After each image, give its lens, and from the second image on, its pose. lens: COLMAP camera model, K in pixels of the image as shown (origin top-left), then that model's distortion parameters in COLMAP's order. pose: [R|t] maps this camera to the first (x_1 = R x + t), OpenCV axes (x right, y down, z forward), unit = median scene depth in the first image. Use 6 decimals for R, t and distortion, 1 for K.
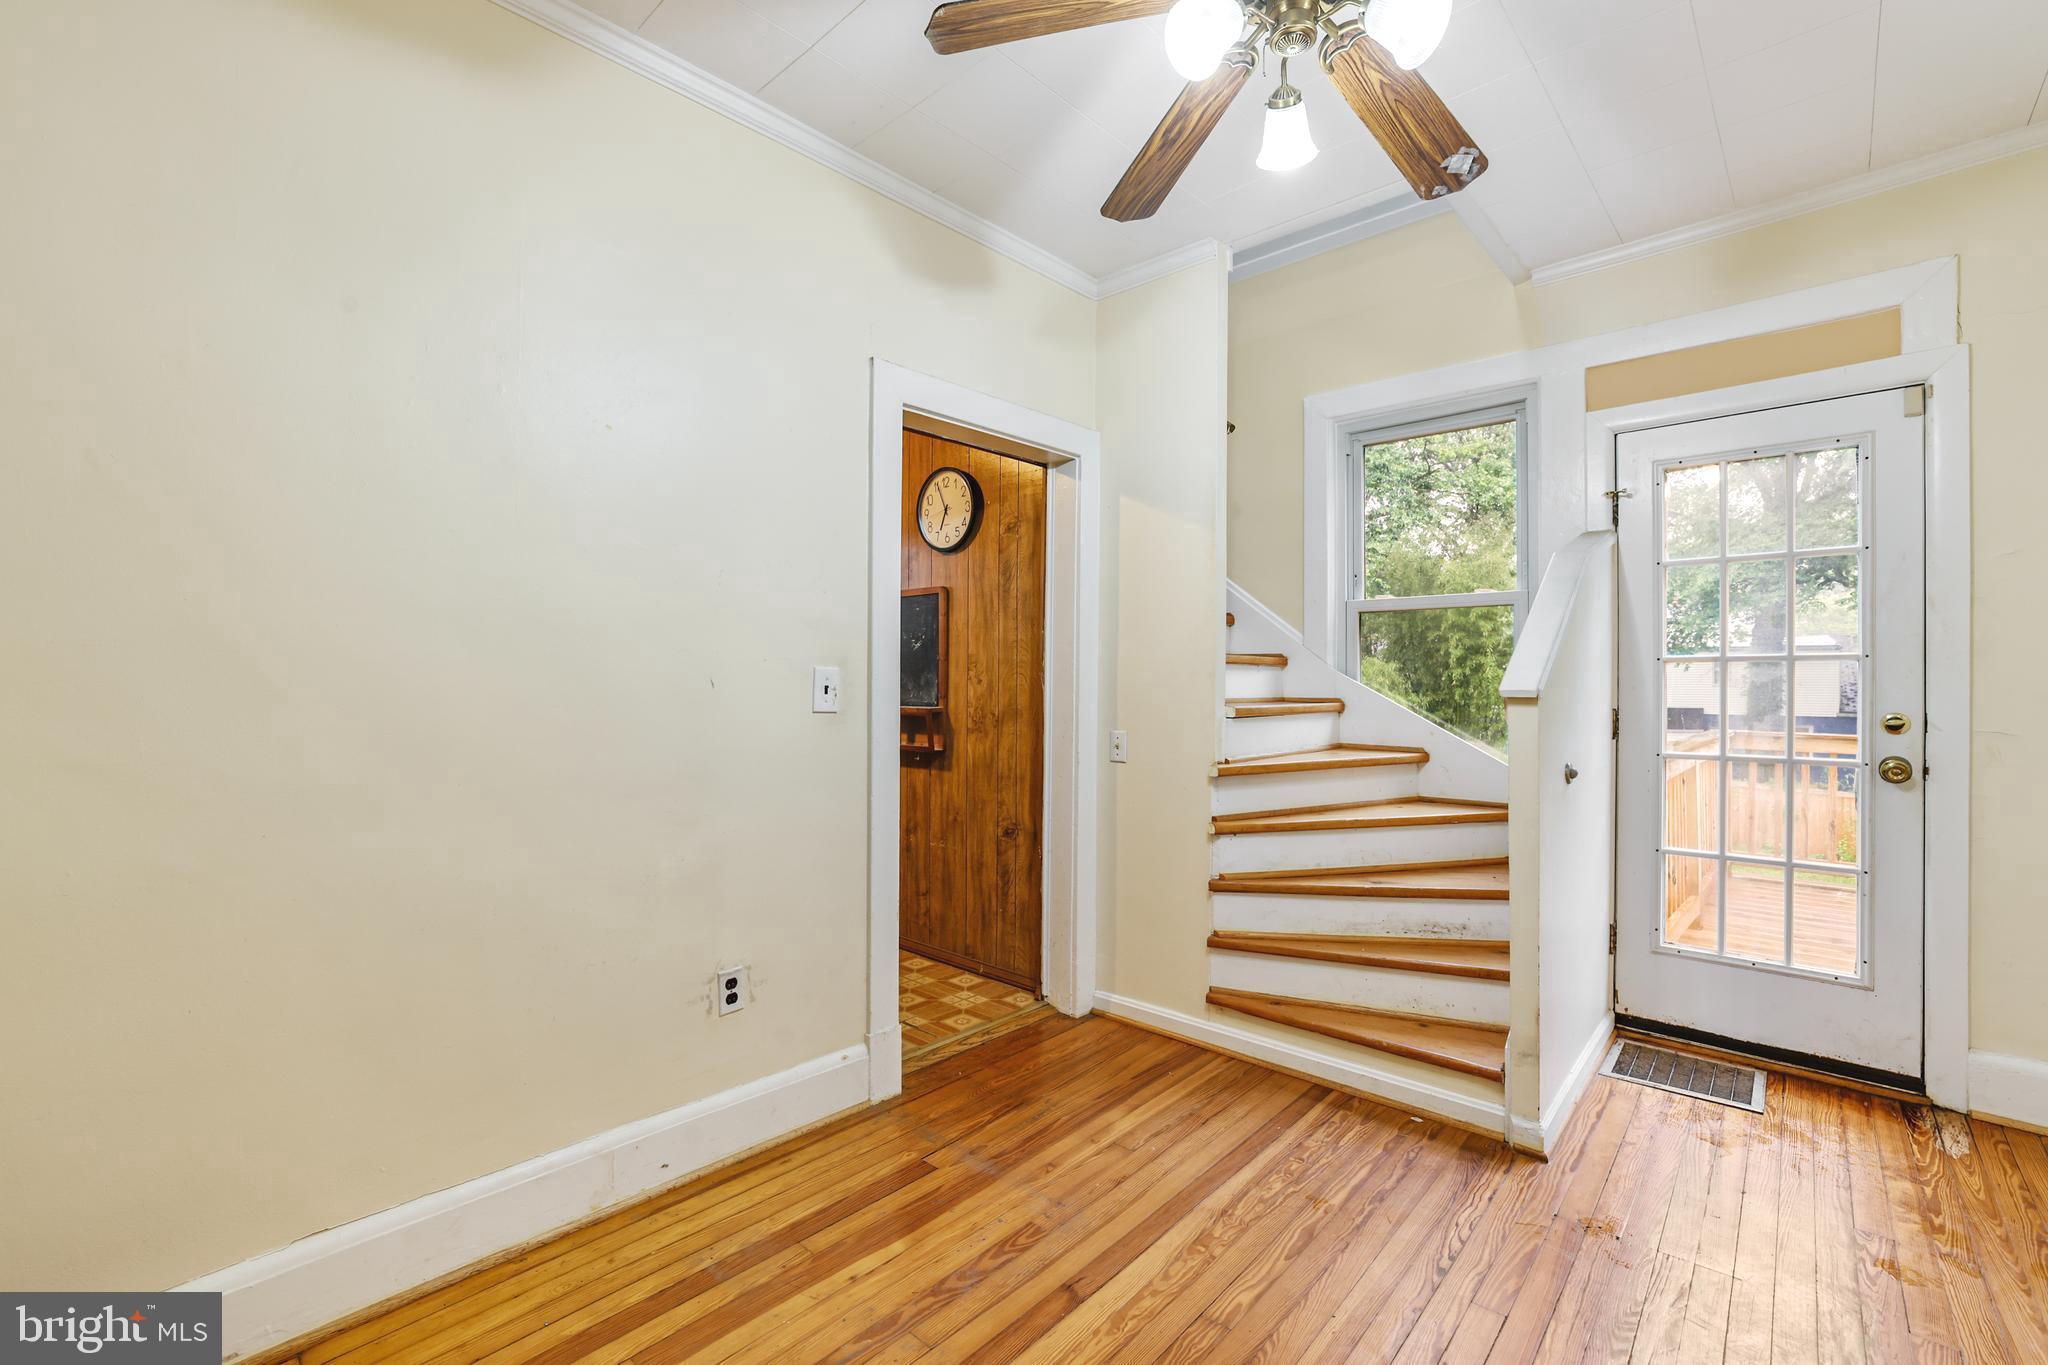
lens RADIAL K [[881.0, 0, 1012.4], [0, 881.0, 692.3], [0, 0, 1]] dist [-0.017926, 0.004099]
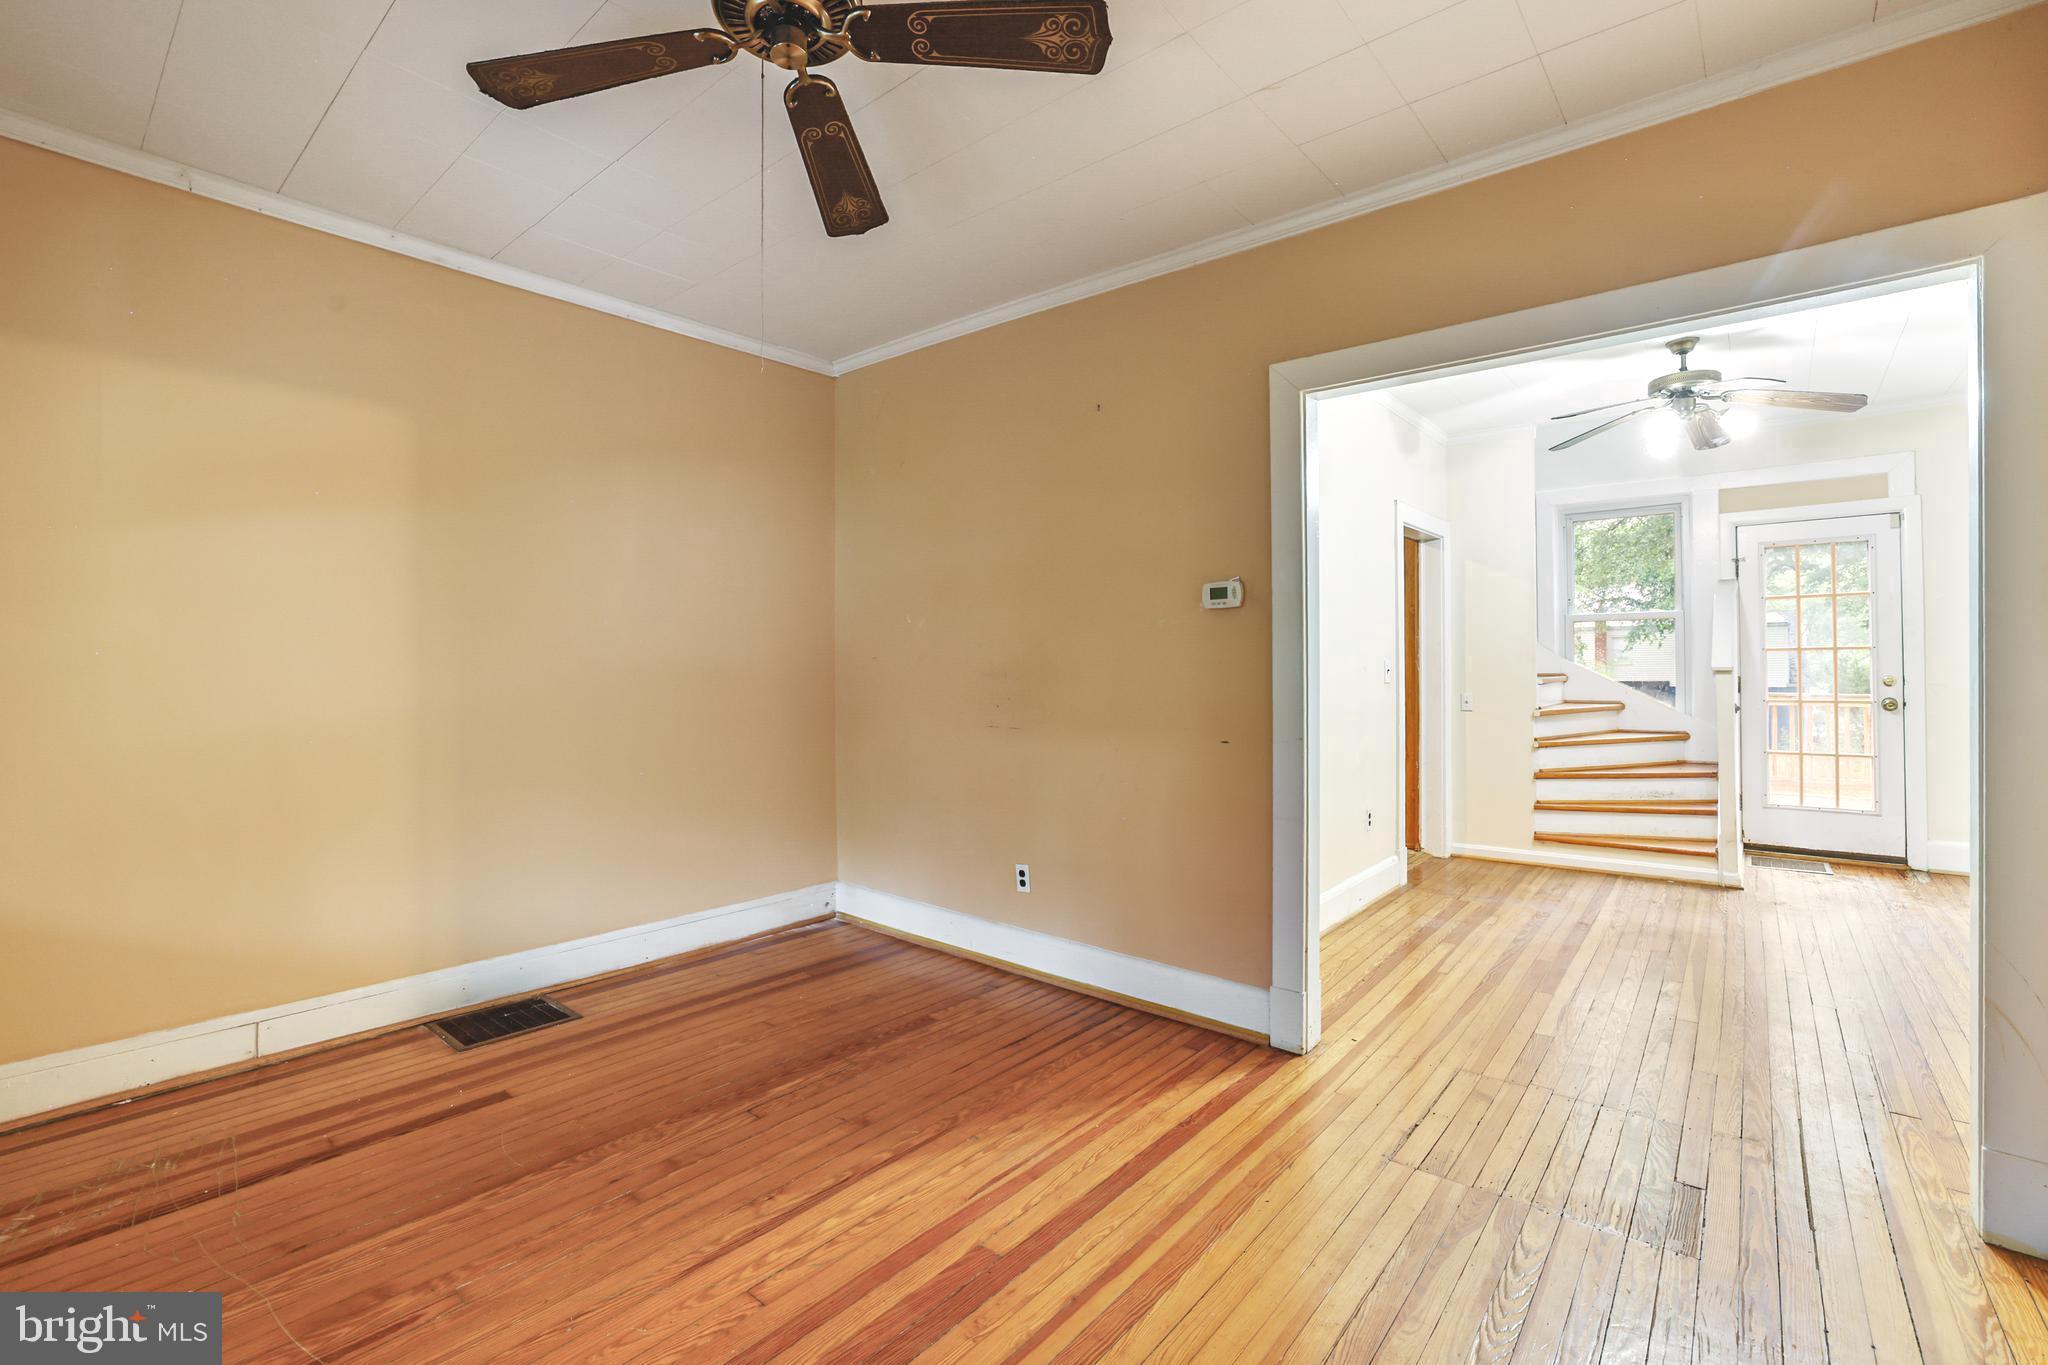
lens RADIAL K [[881.0, 0, 1040.0], [0, 881.0, 667.2], [0, 0, 1]] dist [-0.017926, 0.004099]
pose [[0.998033, -0.012607, 0.061405, -0.981706], [0.013182, 0.999873, -0.008961, -0.003894], [-0.061284, 0.009753, 0.998073, -0.815856]]
